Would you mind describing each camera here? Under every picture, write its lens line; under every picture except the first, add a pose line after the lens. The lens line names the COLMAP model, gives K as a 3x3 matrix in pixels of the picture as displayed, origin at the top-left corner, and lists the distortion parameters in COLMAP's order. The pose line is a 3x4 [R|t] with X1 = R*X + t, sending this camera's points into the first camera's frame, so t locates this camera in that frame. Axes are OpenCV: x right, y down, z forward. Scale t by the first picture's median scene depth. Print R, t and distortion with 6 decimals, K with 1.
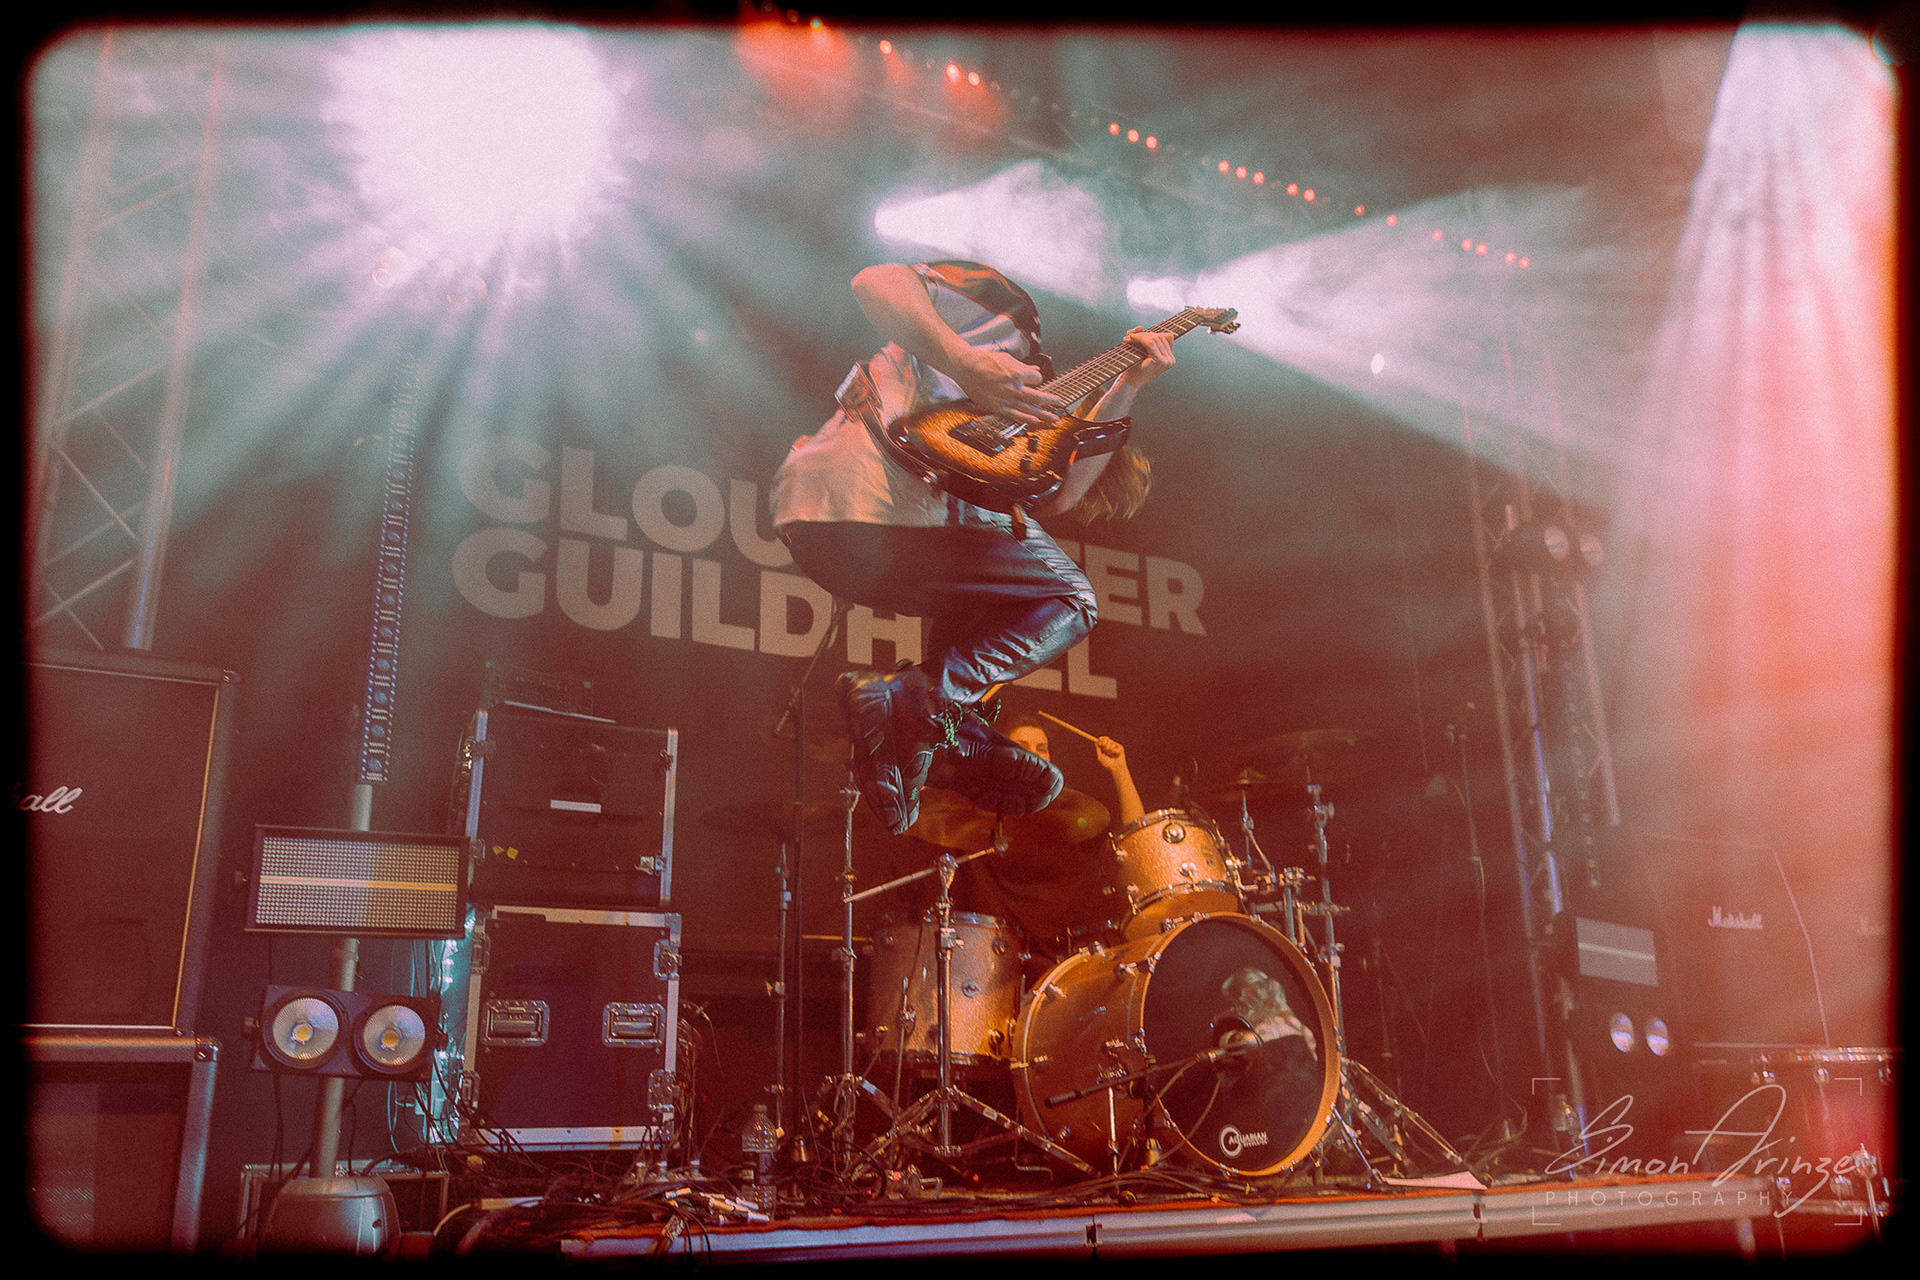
lens RADIAL K [[1453.8, 0, 971.7], [0, 1453.8, 687.0], [0, 0, 1]] dist [-0.011357, -0.001595]
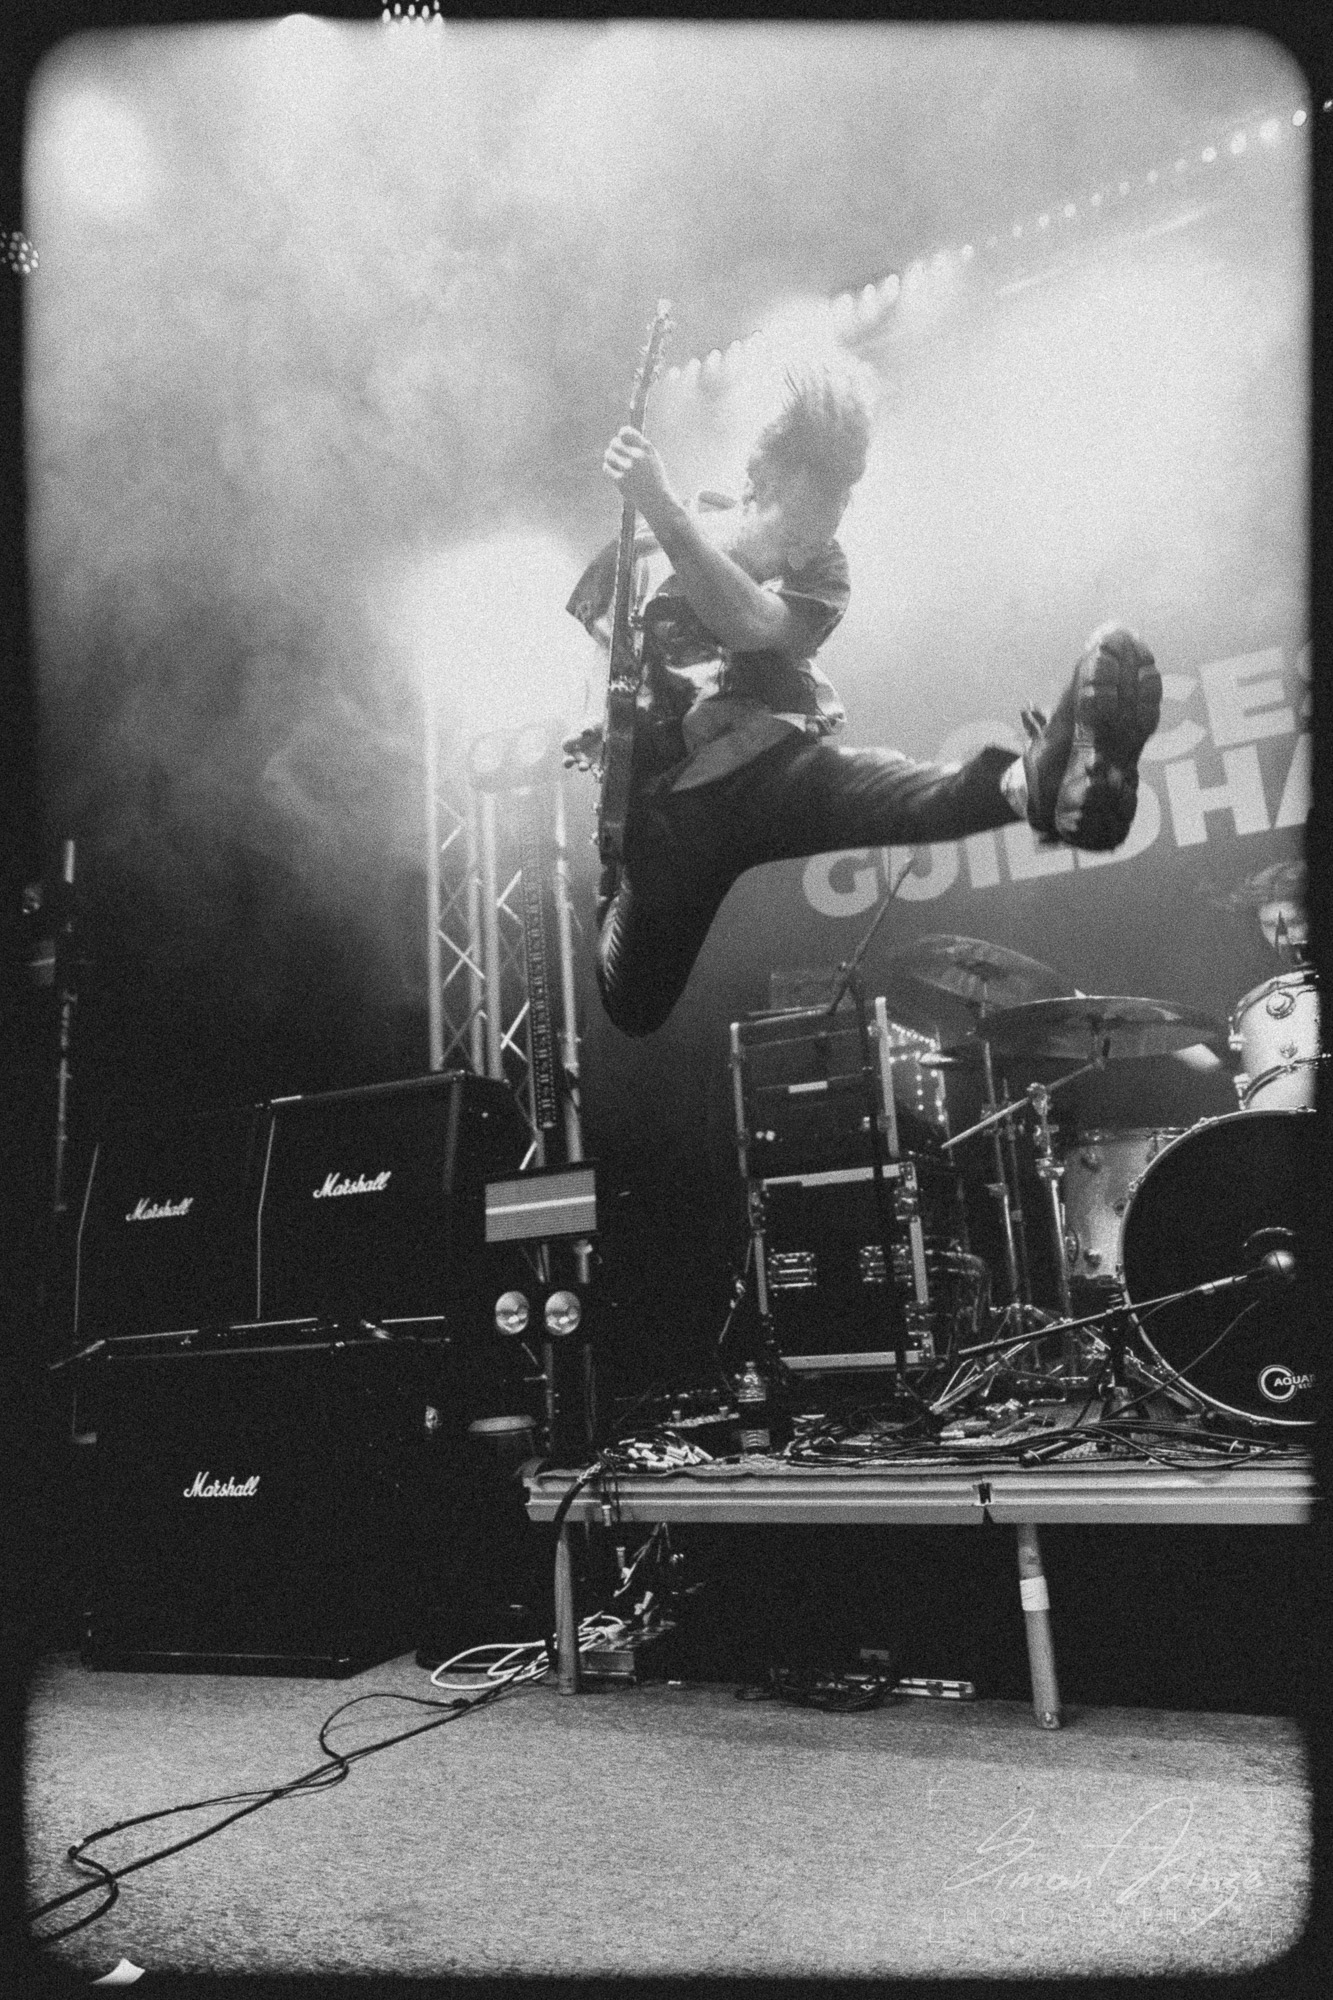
lens RADIAL K [[1326.1, 0, 694.4], [0, 1326.1, 998.8], [0, 0, 1]] dist [-0.021081, -0.000931]
pose [[0.578844, -0.209243, -0.788135, 0.555561], [0.287957, 0.956700, -0.042506, 0.033170], [0.762903, -0.202344, 0.614032, 0.286944]]
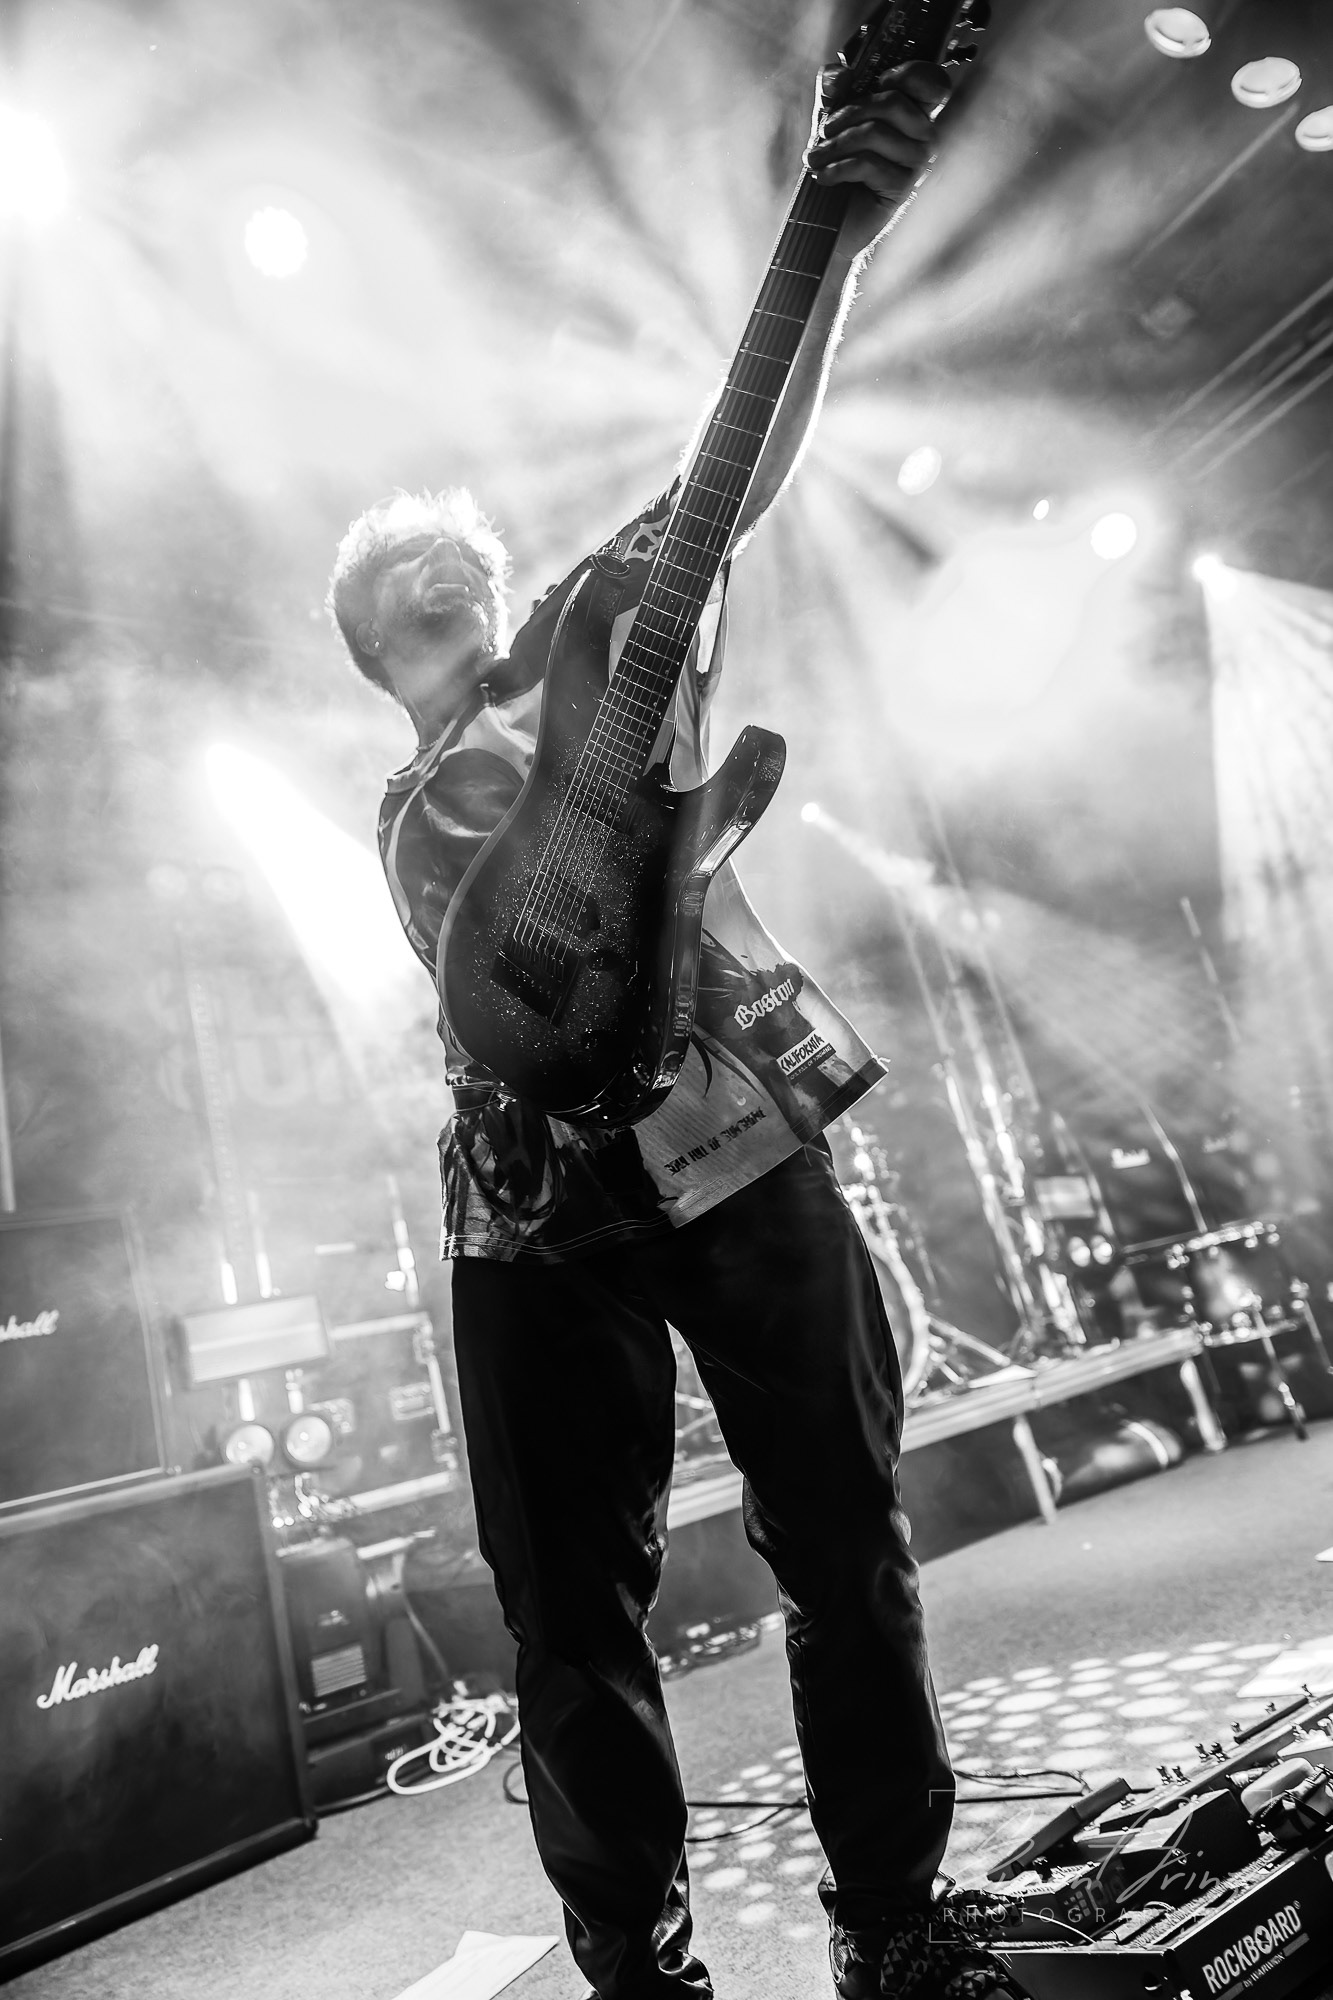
lens RADIAL K [[1307.9, 0, 641.3], [0, 1307.9, 1018.0], [0, 0, 1]] dist [0.012445, -0.002691]
pose [[0.968137, -0.179027, 0.175102, -0.179679], [0.182397, 0.983220, -0.003213, -0.070350], [-0.171589, 0.035049, 0.984545, -0.226801]]
